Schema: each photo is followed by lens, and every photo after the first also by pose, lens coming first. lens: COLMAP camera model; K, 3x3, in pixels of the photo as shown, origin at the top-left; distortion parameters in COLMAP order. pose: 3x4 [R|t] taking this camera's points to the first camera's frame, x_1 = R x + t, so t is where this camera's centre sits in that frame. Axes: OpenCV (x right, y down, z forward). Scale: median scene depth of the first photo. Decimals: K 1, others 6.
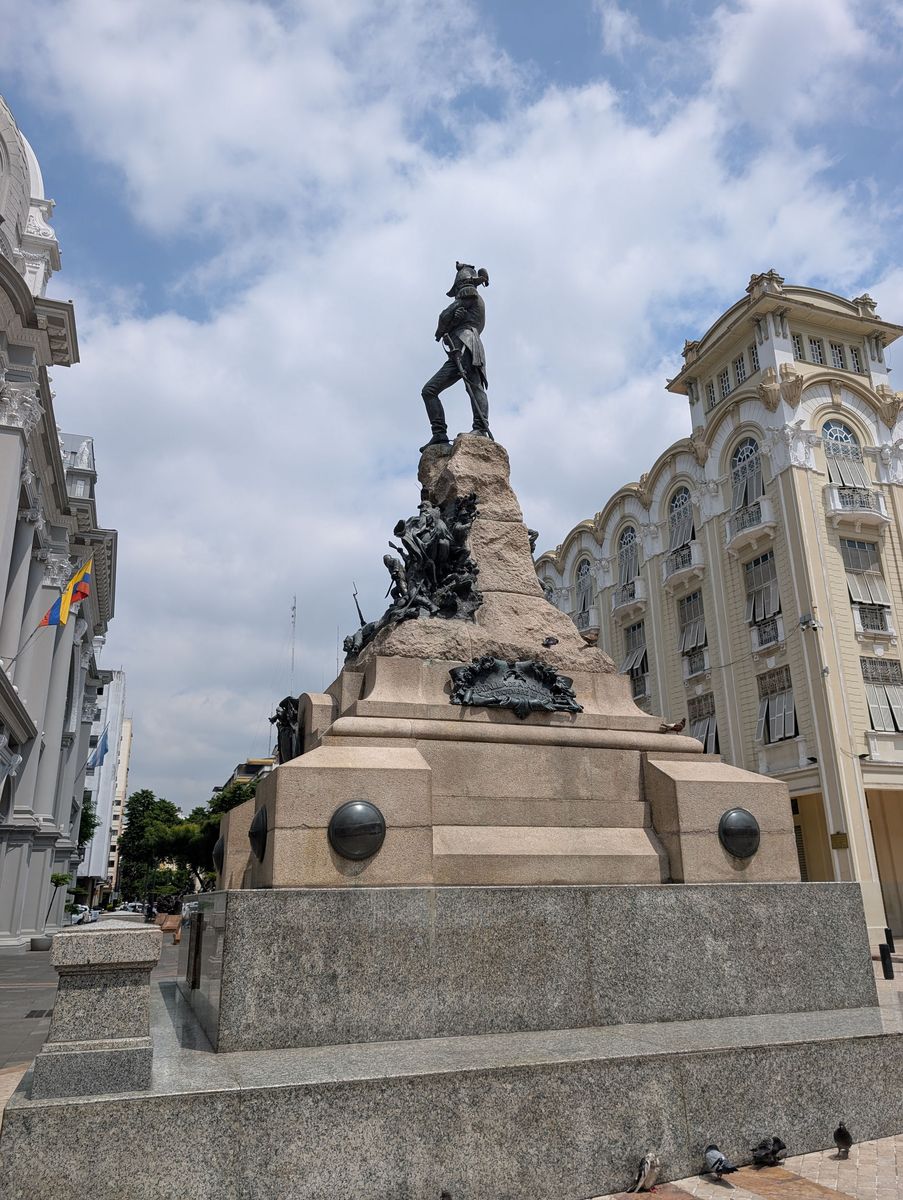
lens RADIAL K [[876.2, 0, 451.5], [0, 876.2, 600.0], [0, 0, 1]] dist [0.001032, -0.001103]
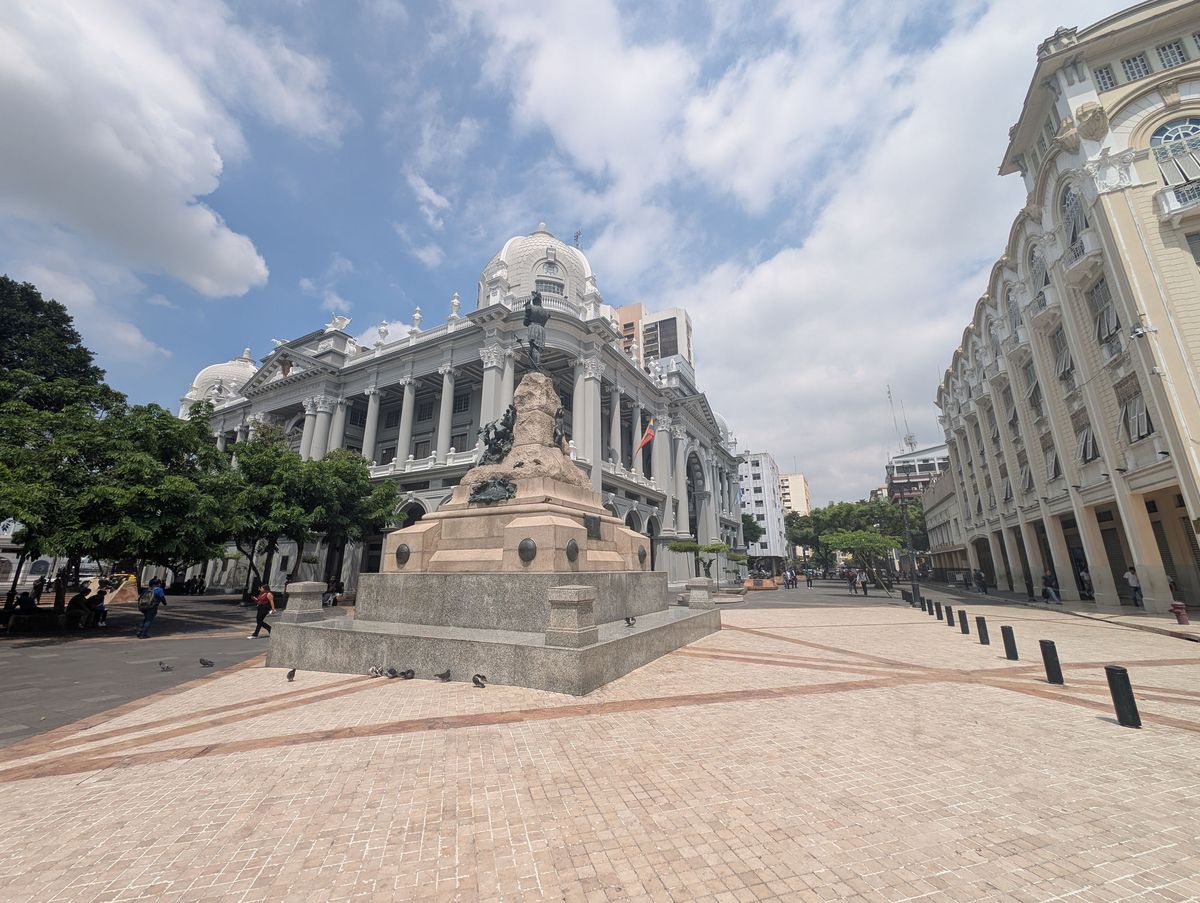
lens RADIAL K [[461.2, 0, 600.4], [0, 461.2, 443.5], [0, 0, 1]] dist [0.019870, -0.006481]
pose [[0.660232, -0.183633, -0.728267, 0.343601], [0.234516, 0.971573, -0.032375, 0.022998], [0.713509, -0.149415, 0.684529, 0.099195]]
